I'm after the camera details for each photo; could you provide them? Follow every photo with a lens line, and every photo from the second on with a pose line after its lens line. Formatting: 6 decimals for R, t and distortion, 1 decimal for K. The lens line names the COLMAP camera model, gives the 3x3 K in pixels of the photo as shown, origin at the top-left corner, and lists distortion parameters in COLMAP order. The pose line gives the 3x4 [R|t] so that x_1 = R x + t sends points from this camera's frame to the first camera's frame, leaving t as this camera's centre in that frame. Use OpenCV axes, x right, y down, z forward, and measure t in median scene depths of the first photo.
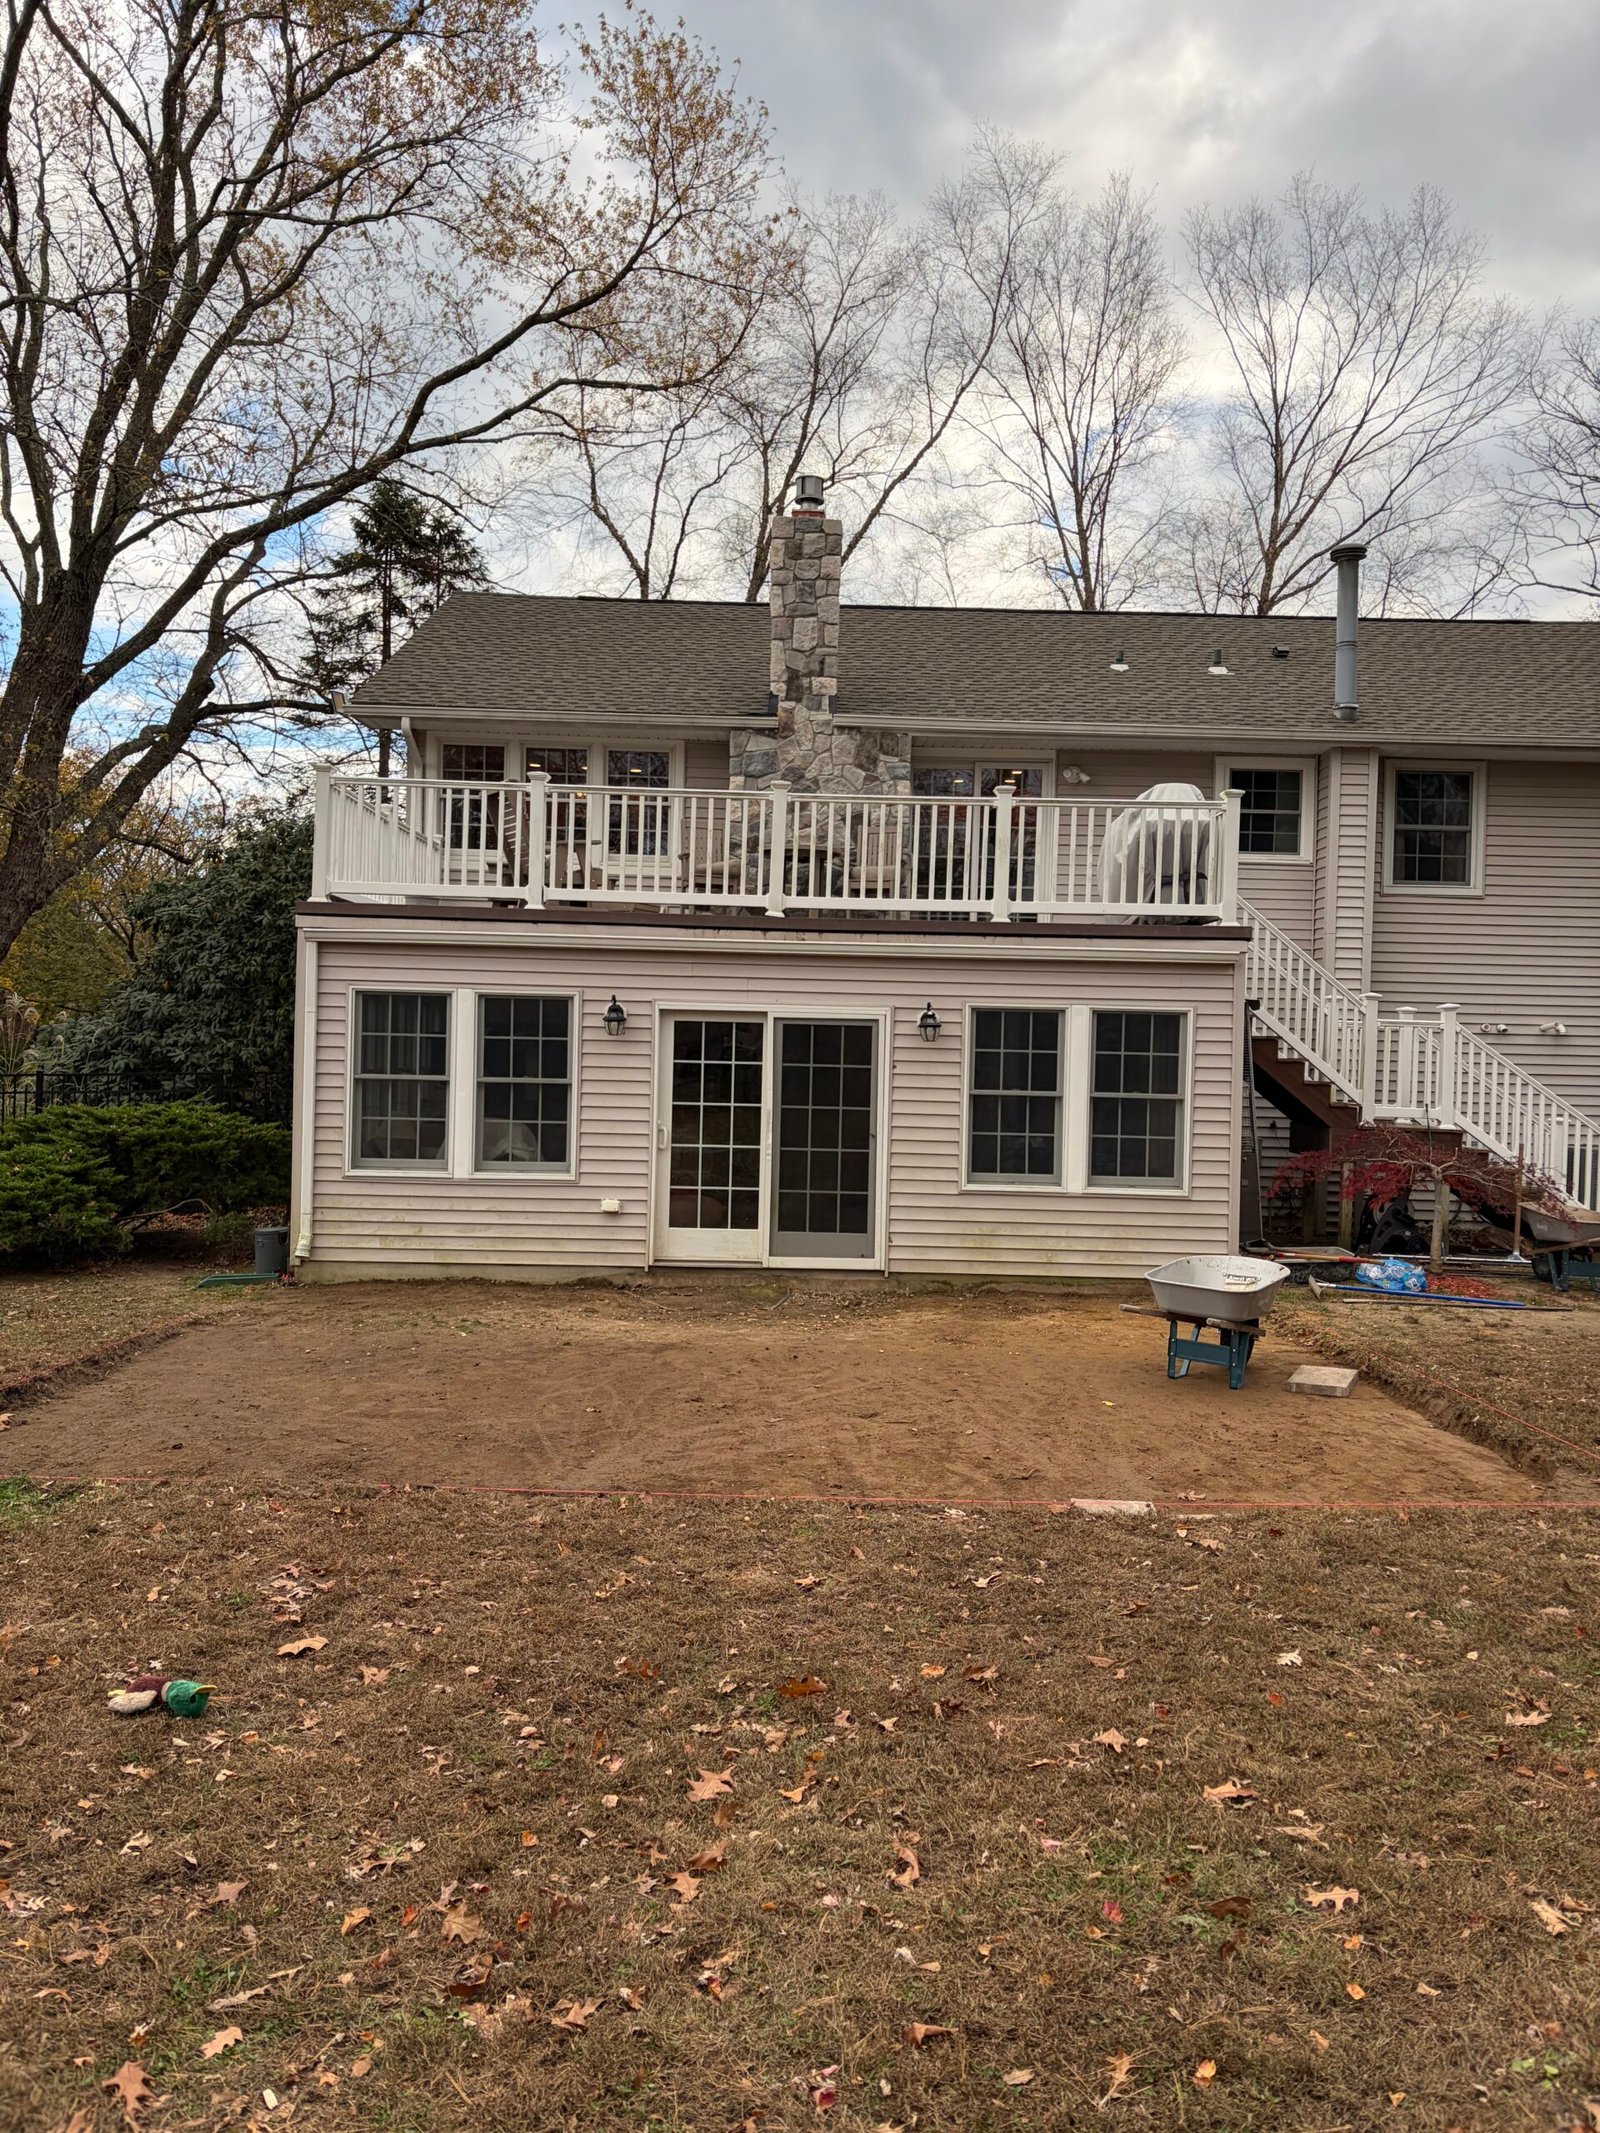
lens RADIAL K [[1548.4, 0, 800.0], [0, 1548.4, 1066.5], [0, 0, 1]] dist [0.053254, -0.045619]
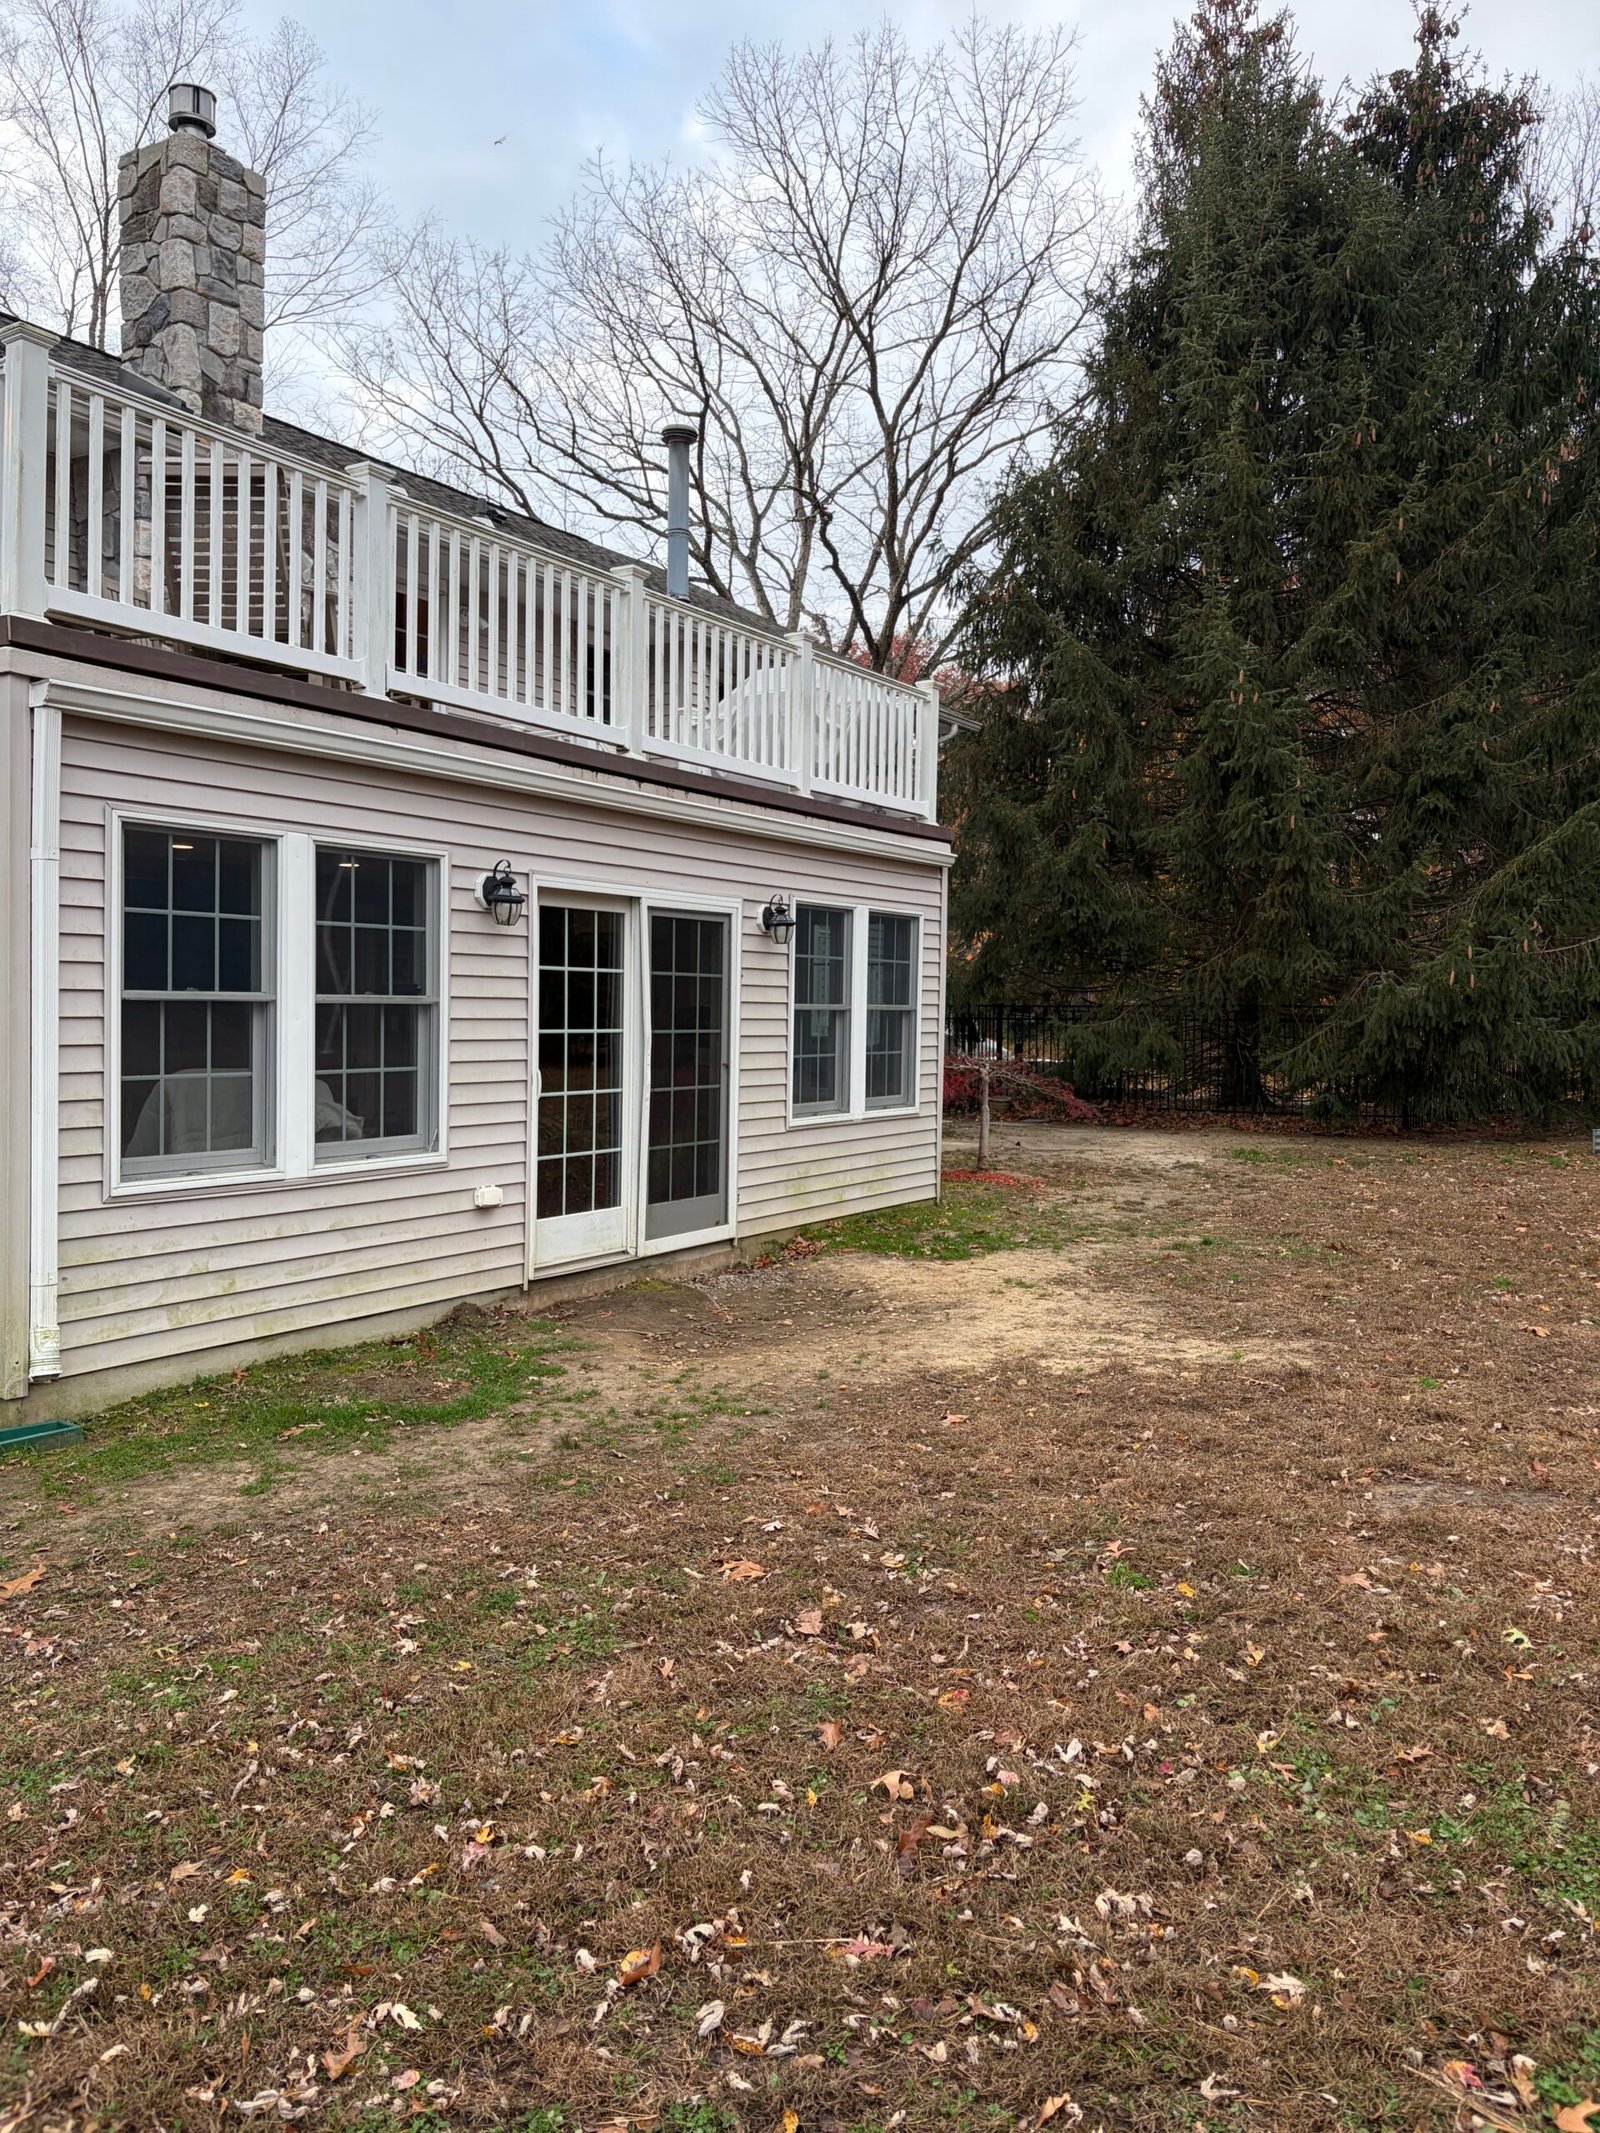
lens RADIAL K [[1590.7, 0, 802.8], [0, 1590.7, 1071.1], [0, 0, 1]] dist [0.041089, -0.046246]
pose [[0.541855, -0.052206, 0.838849, -0.582726], [0.011456, 0.998435, 0.054738, 0.004918], [-0.840394, -0.020050, 0.541605, 0.531010]]
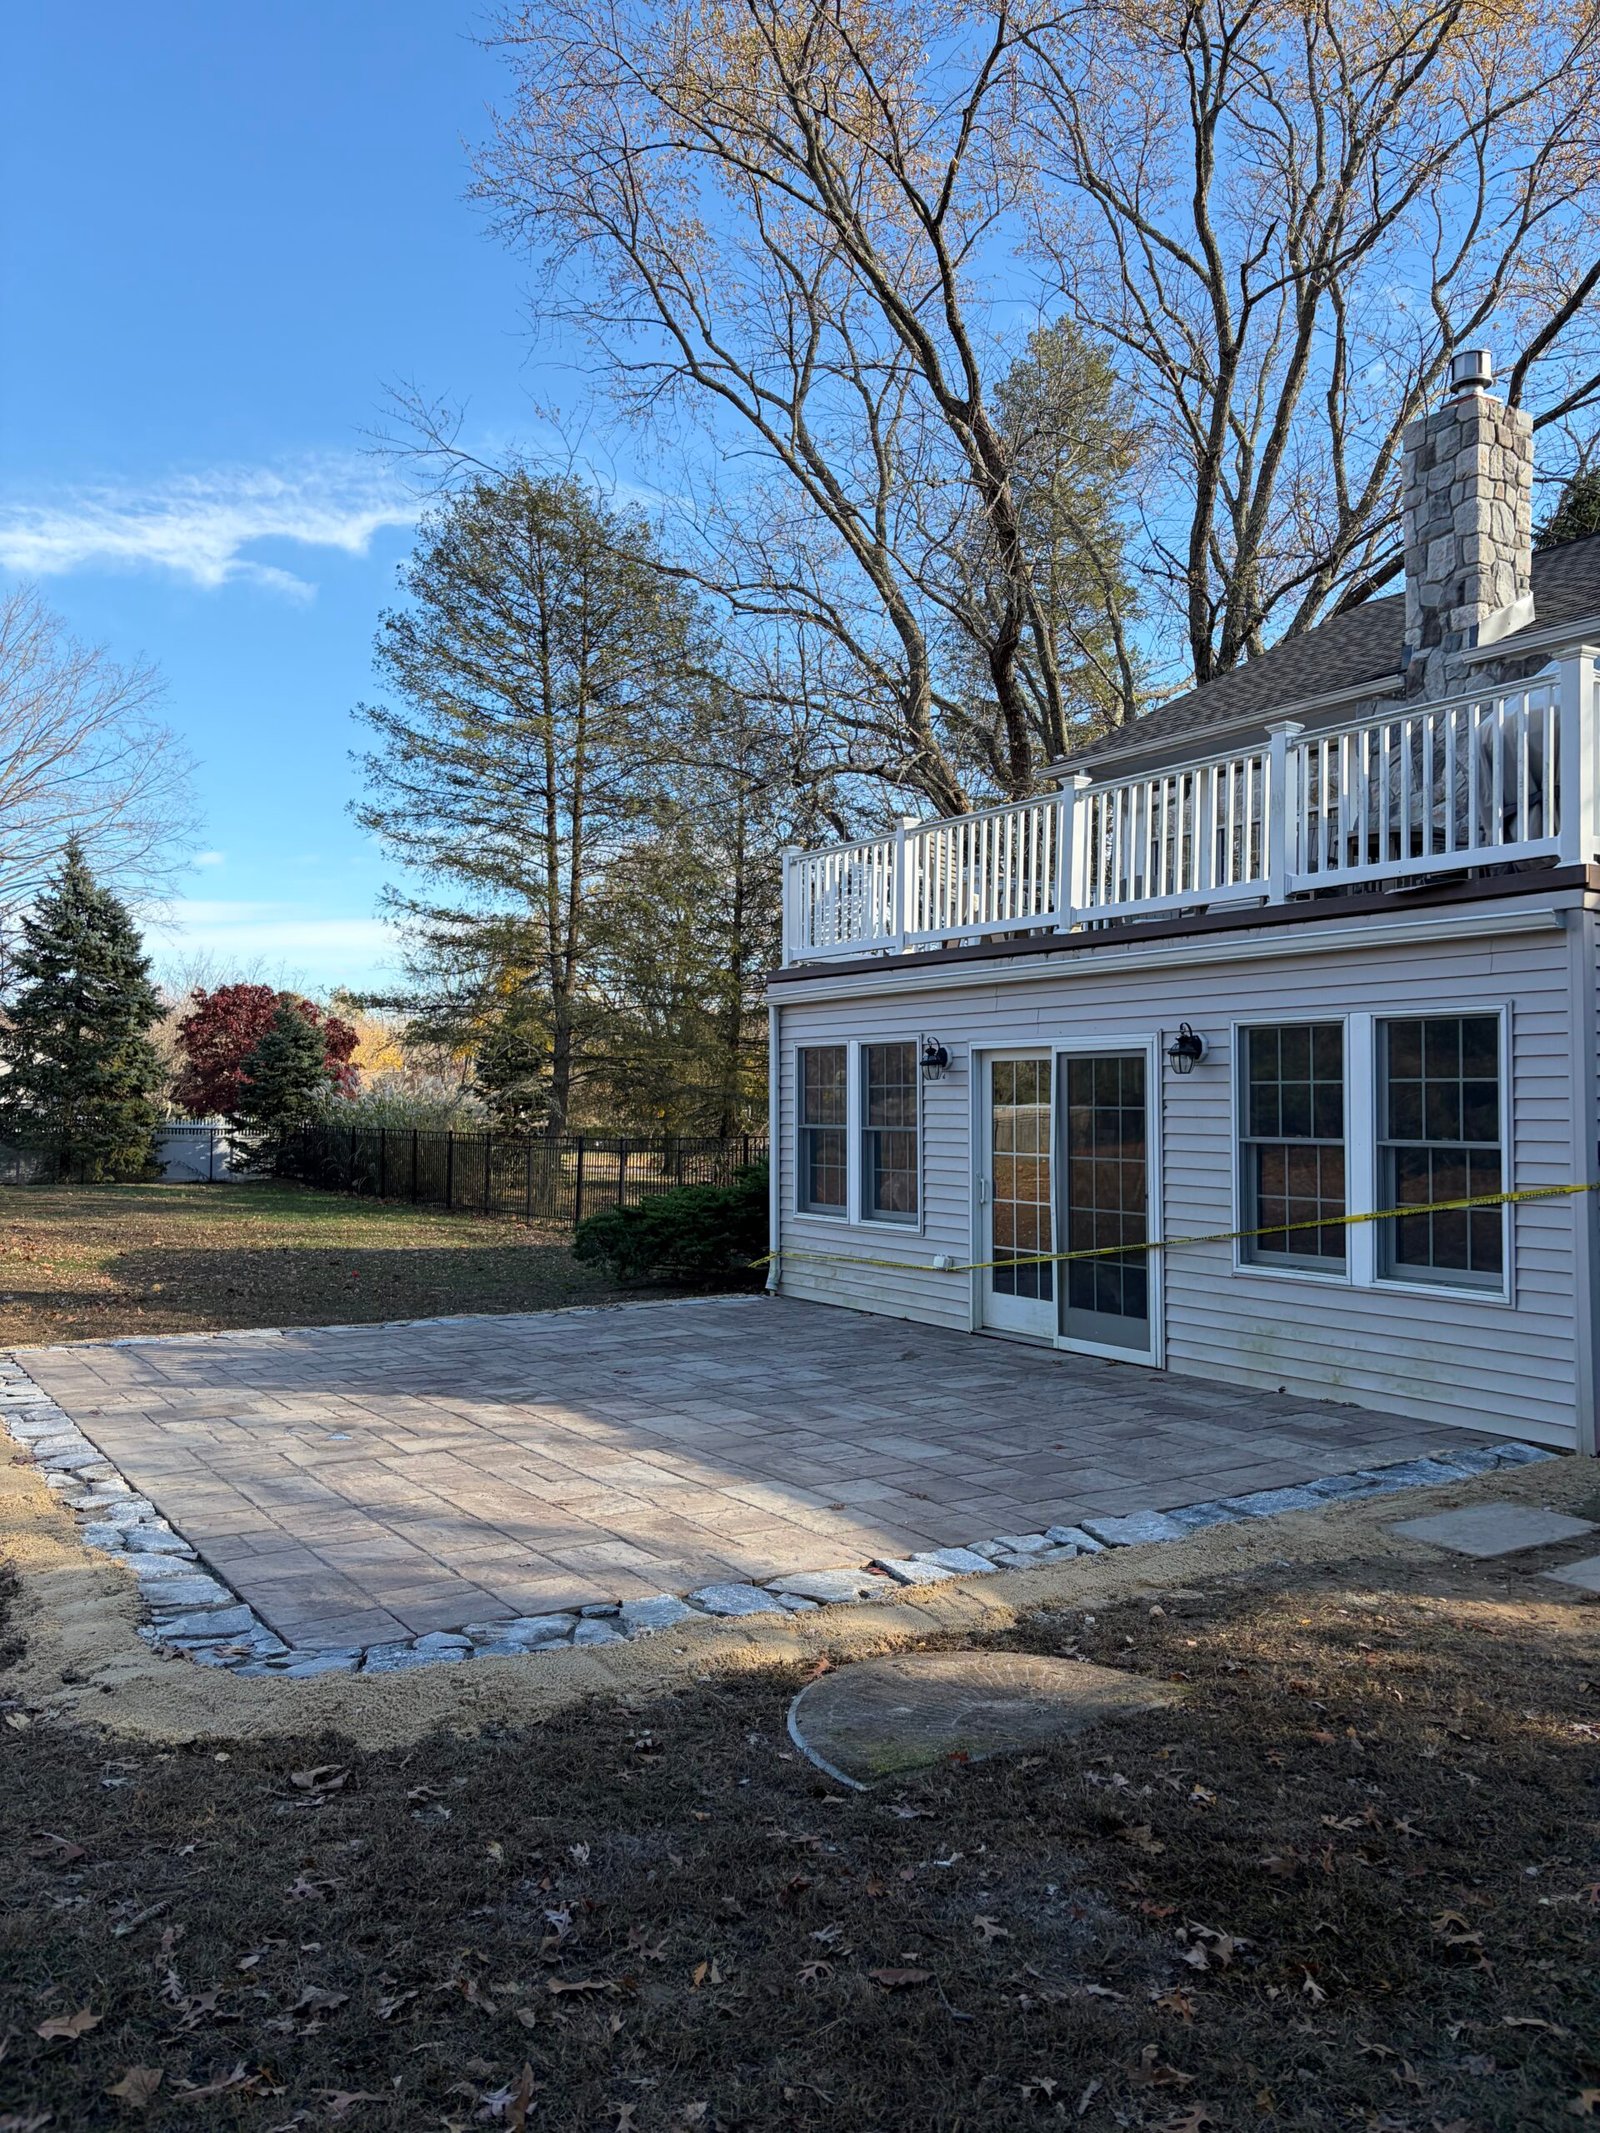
lens RADIAL K [[1584.4, 0, 800.0], [0, 1584.4, 1066.5], [0, 0, 1]] dist [0.041053, -0.046057]
pose [[0.529640, -0.043004, -0.847132, 0.635606], [-0.004106, 0.998572, -0.053259, 0.022744], [0.848213, 0.031686, 0.528707, 0.408182]]
